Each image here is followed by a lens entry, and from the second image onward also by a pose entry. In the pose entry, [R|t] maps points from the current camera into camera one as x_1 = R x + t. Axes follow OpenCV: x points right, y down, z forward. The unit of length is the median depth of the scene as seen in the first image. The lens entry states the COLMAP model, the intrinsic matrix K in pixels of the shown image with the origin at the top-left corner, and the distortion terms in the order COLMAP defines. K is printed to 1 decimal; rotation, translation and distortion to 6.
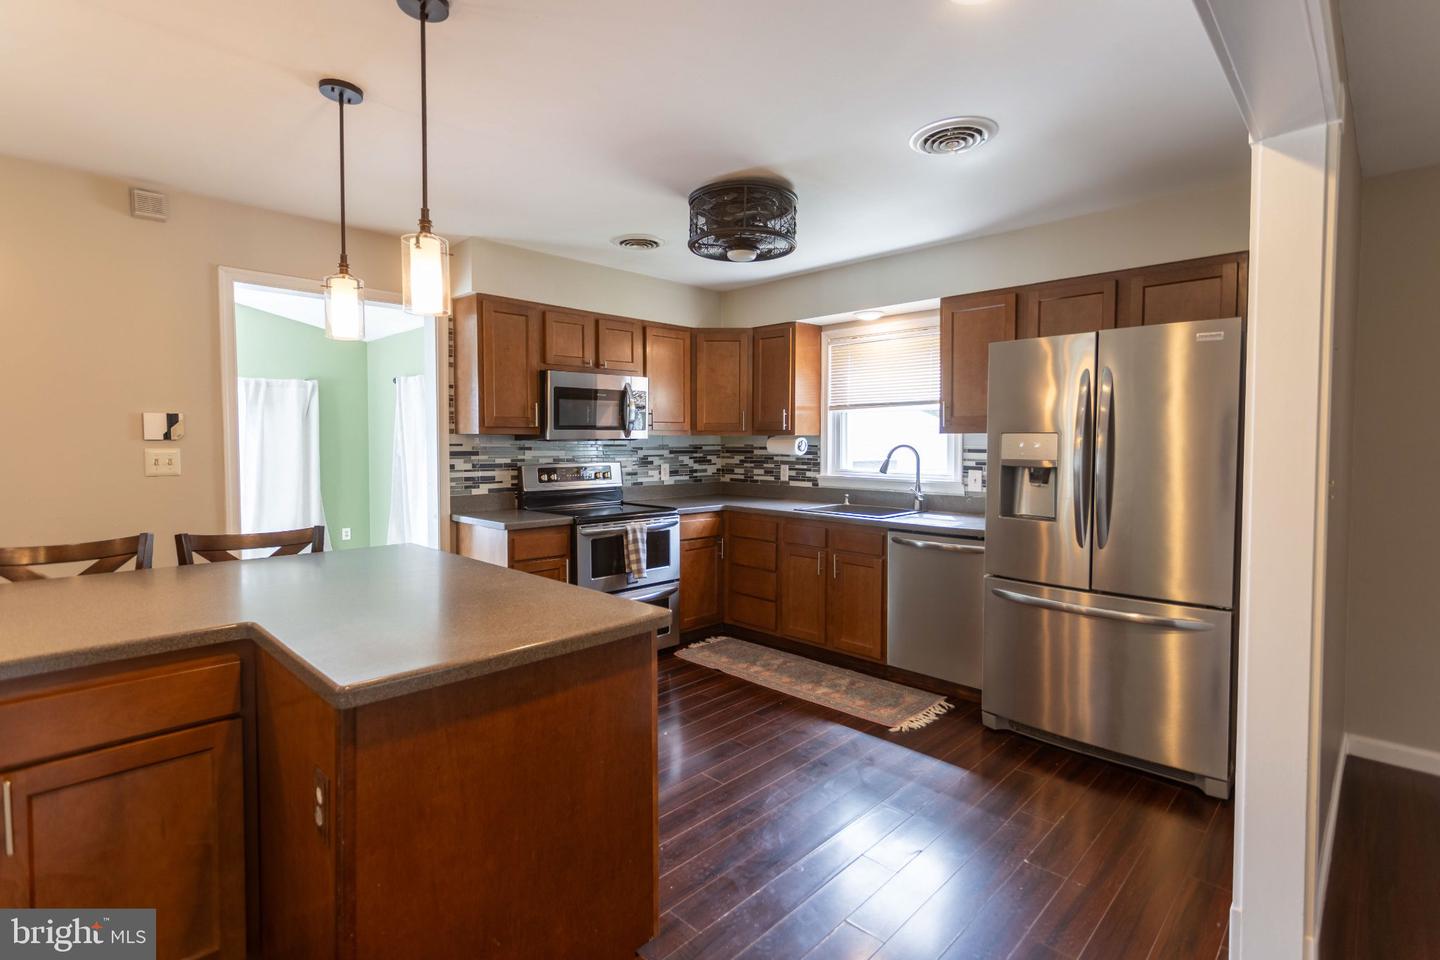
lens RADIAL K [[684.1, 0, 712.6], [0, 684.1, 469.2], [0, 0, 1]] dist [-0.000967, 0.000545]
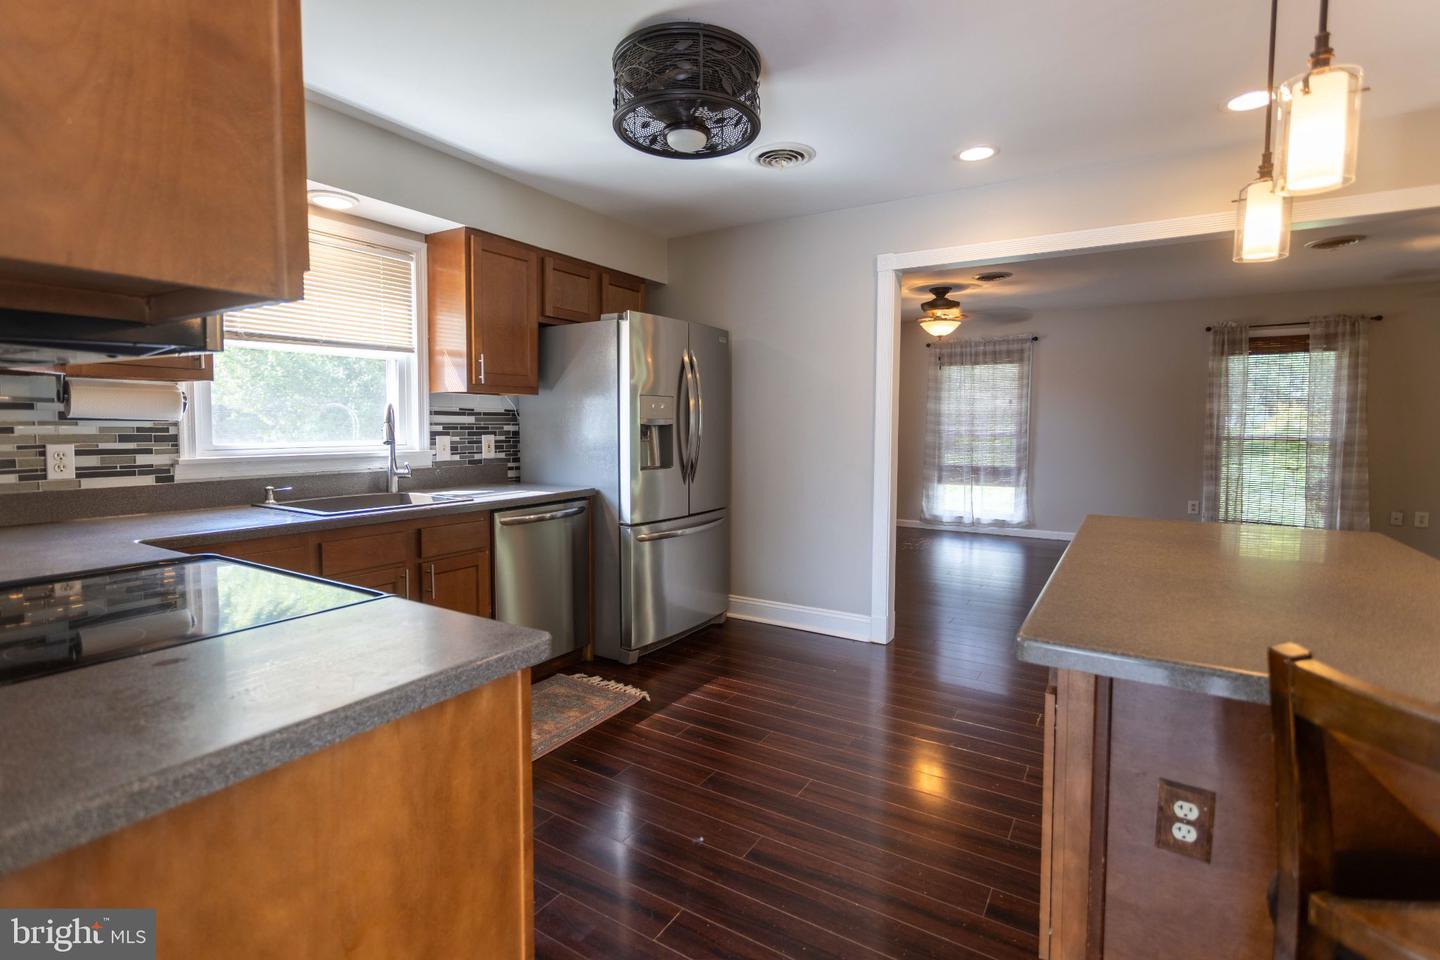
lens RADIAL K [[684.1, 0, 715.3], [0, 684.1, 464.7], [0, 0, 1]] dist [-0.000967, 0.000545]
pose [[-0.225772, -0.063058, 0.972137, -0.505277], [0.036708, 0.996643, 0.073173, -0.011937], [-0.973488, 0.052206, -0.222699, 0.825447]]
